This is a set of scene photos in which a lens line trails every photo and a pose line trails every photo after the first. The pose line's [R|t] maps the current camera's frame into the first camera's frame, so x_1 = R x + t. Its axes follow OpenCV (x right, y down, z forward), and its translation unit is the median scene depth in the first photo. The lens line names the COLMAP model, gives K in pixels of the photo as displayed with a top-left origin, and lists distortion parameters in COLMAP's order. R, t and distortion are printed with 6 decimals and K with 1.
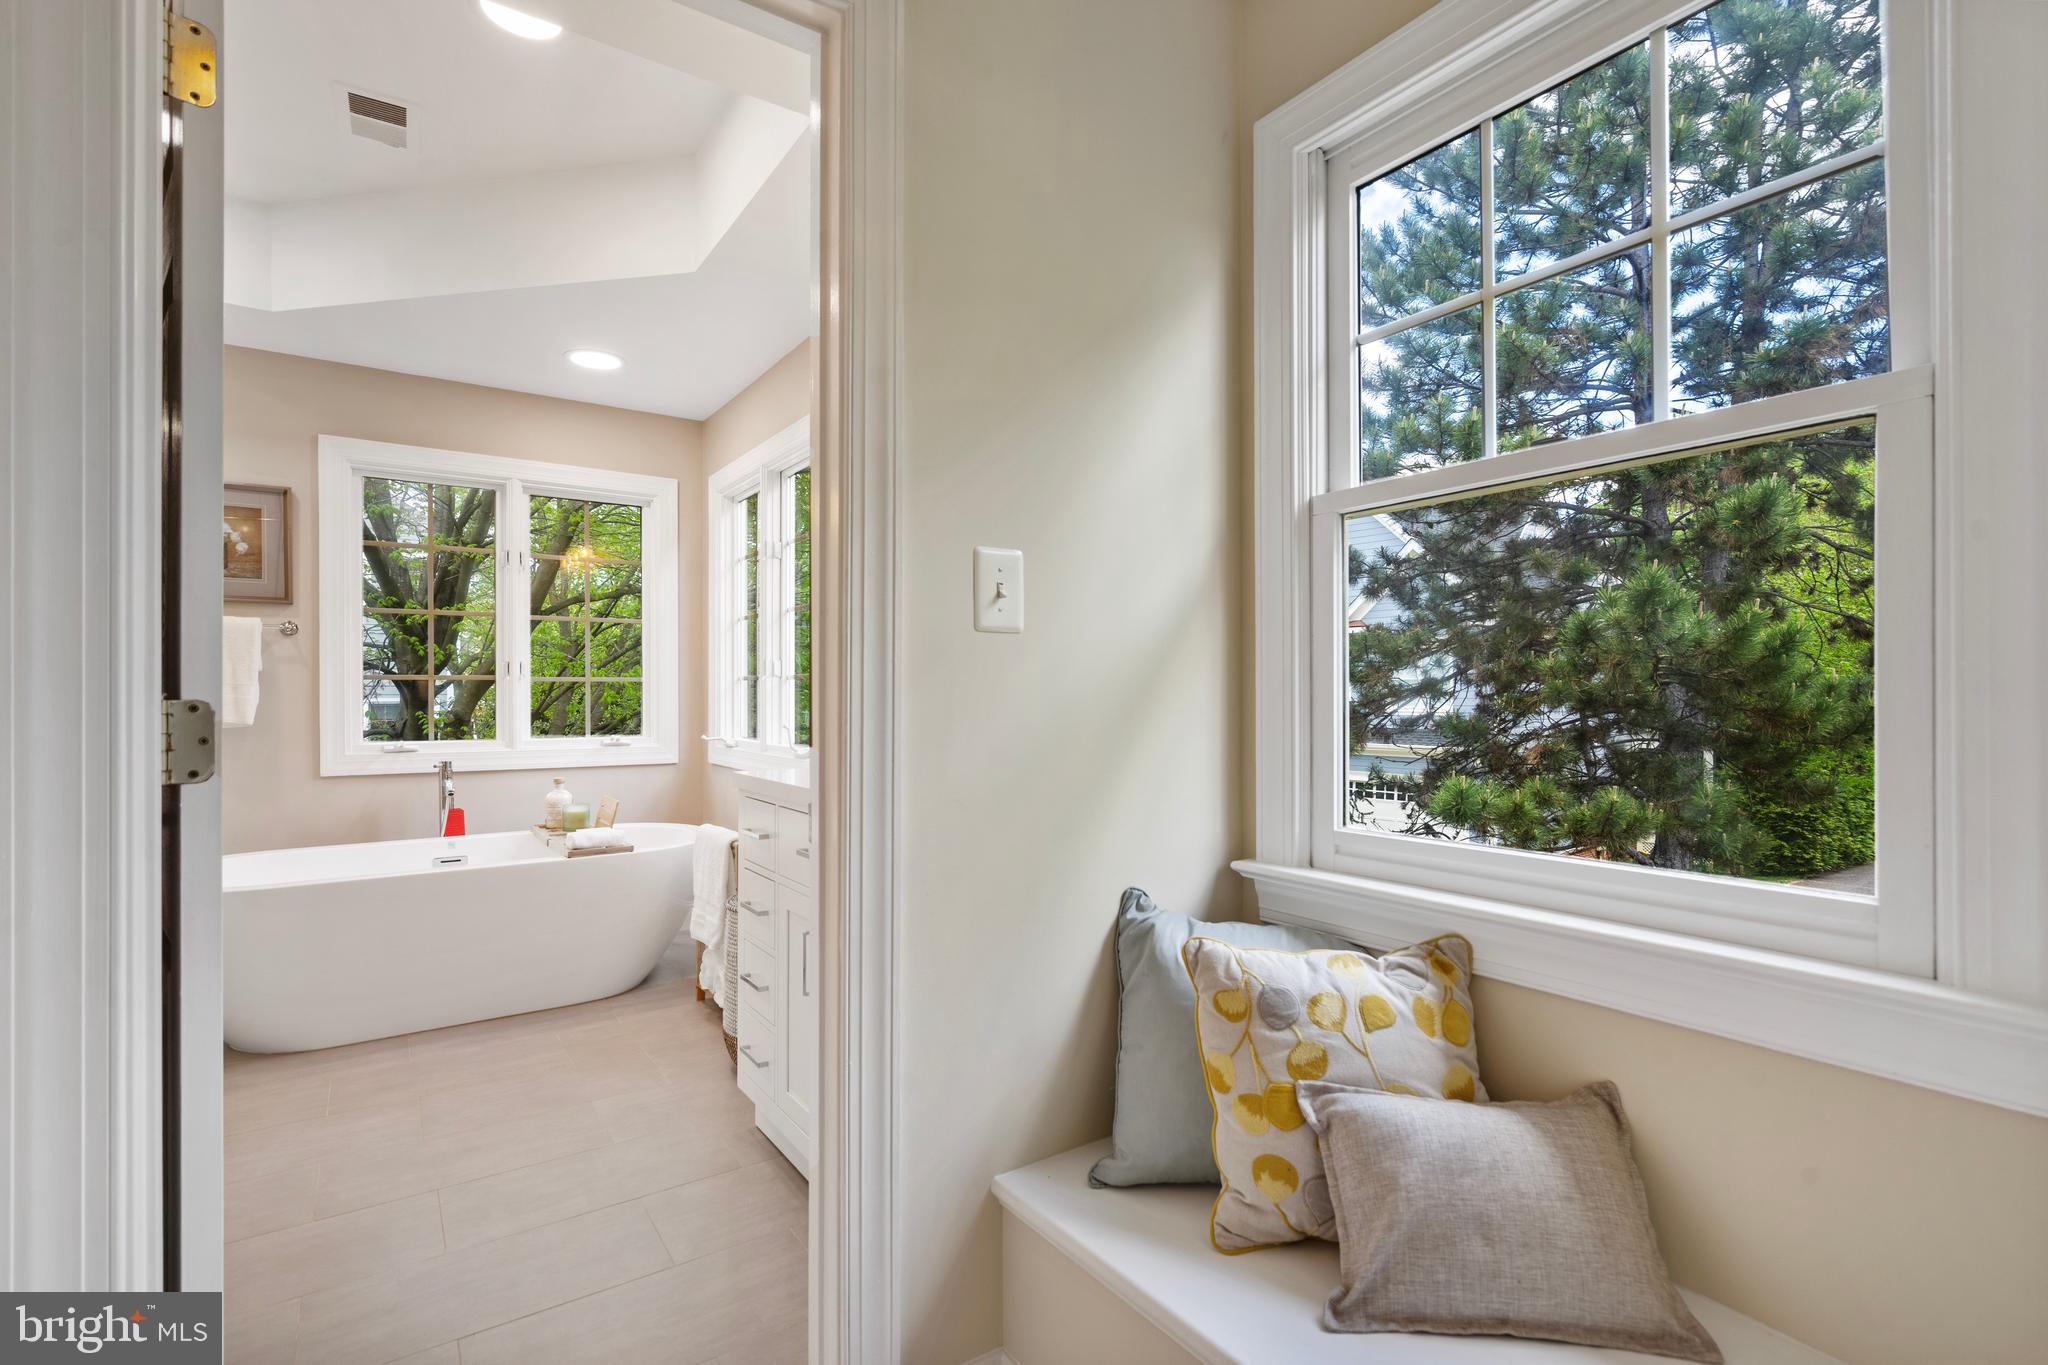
lens RADIAL K [[949.4, 0, 1008.4], [0, 949.4, 688.2], [0, 0, 1]] dist [-0.000332, -0.000146]
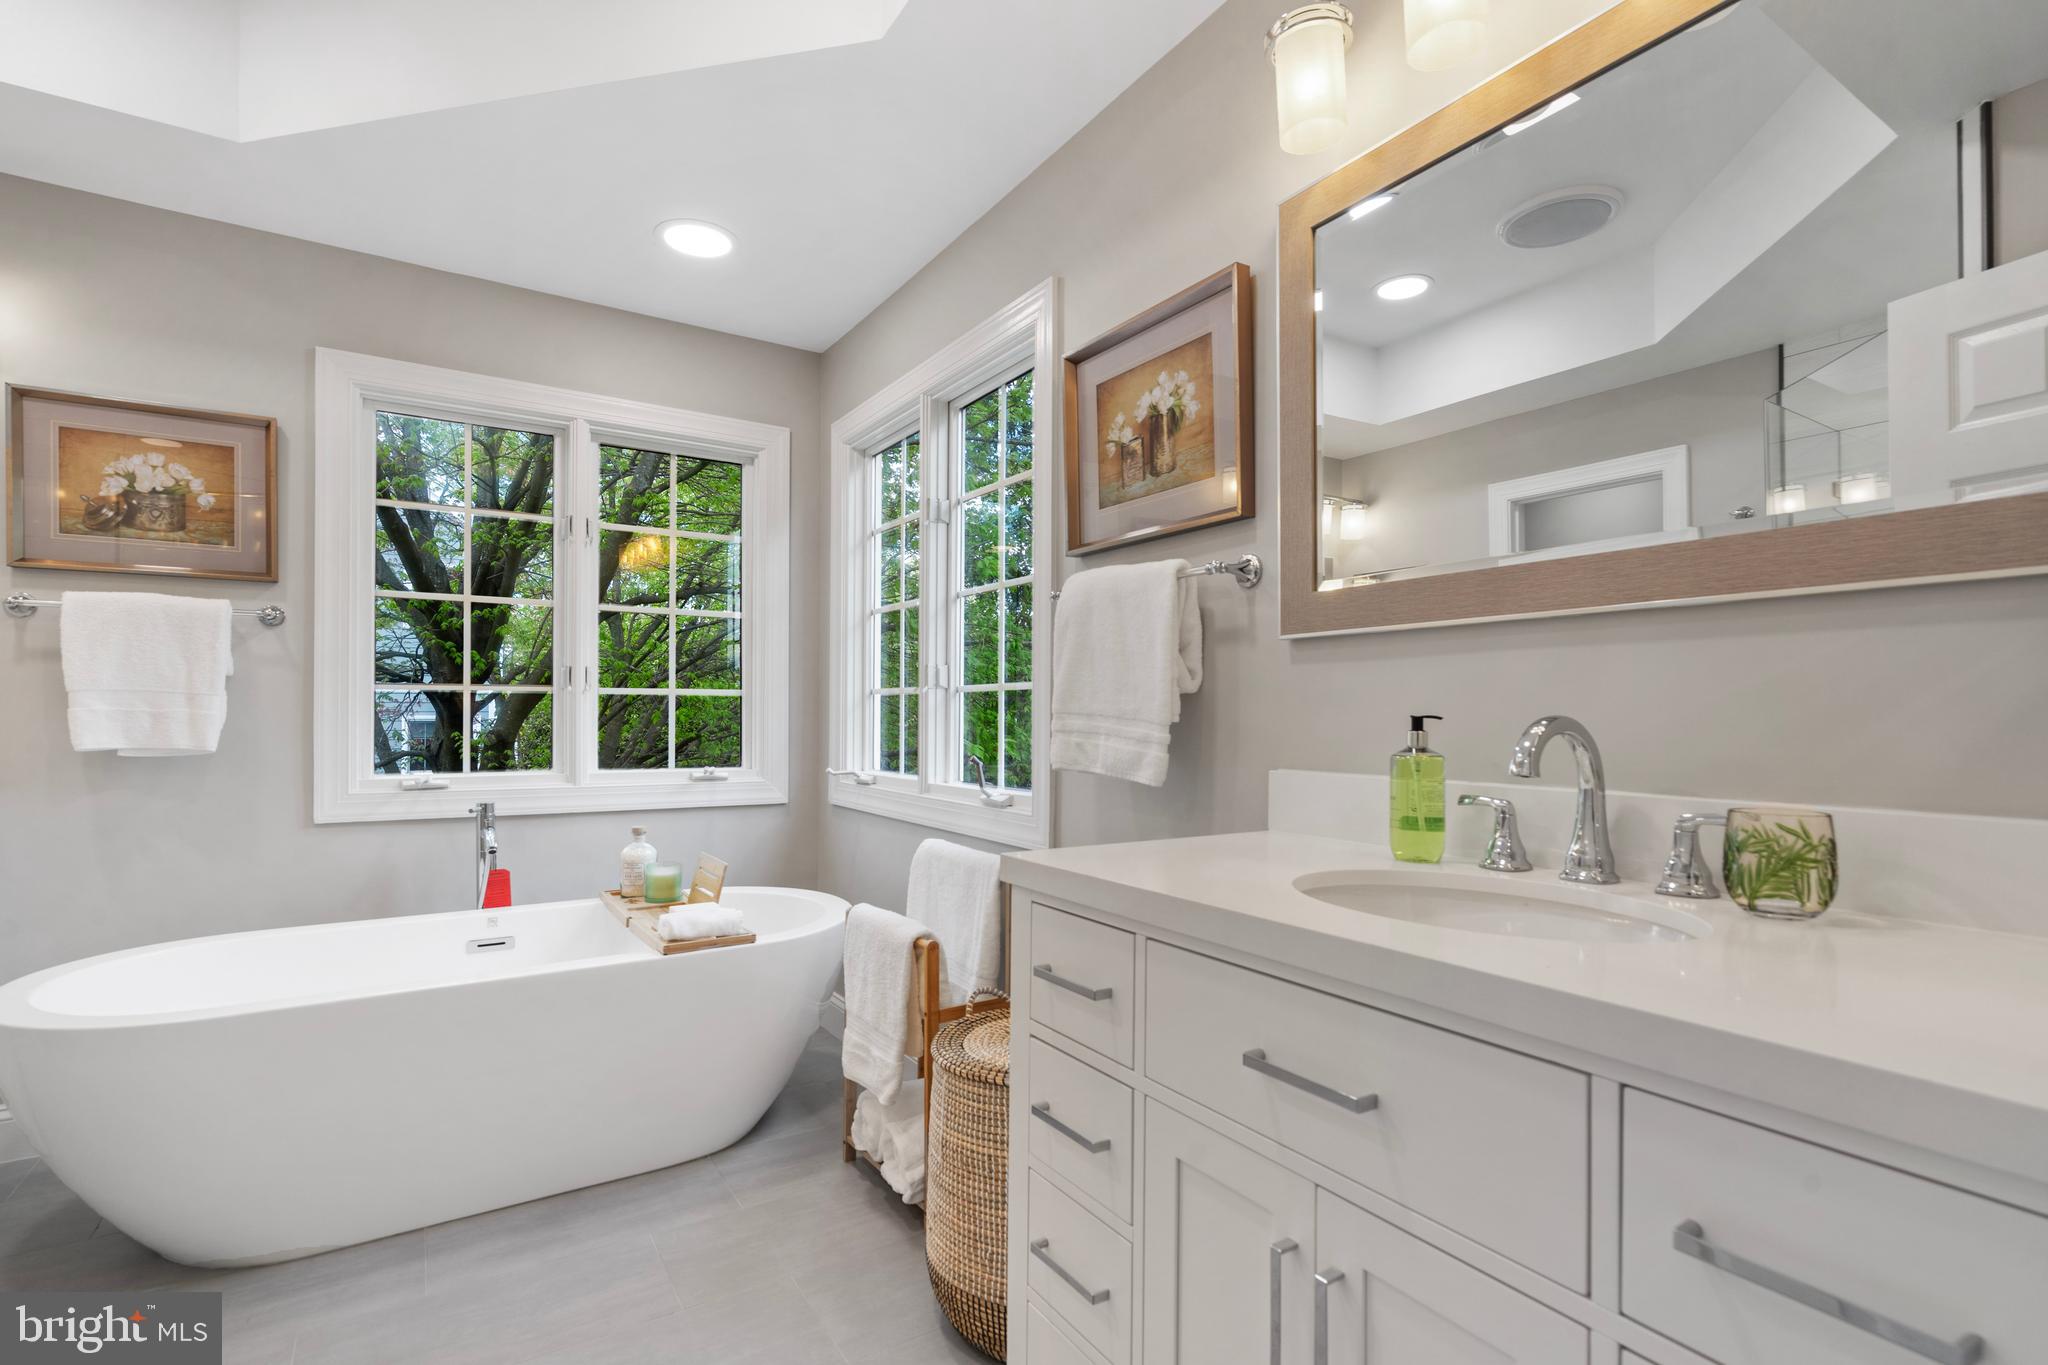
lens RADIAL K [[967.1, 0, 1015.5], [0, 967.1, 704.7], [0, 0, 1]] dist [0.001313, 0.000184]
pose [[0.999369, 0.005785, -0.035053, -0.157785], [-0.005951, 0.999971, -0.004652, 0.003317], [0.035025, 0.004857, 0.999375, 0.266655]]
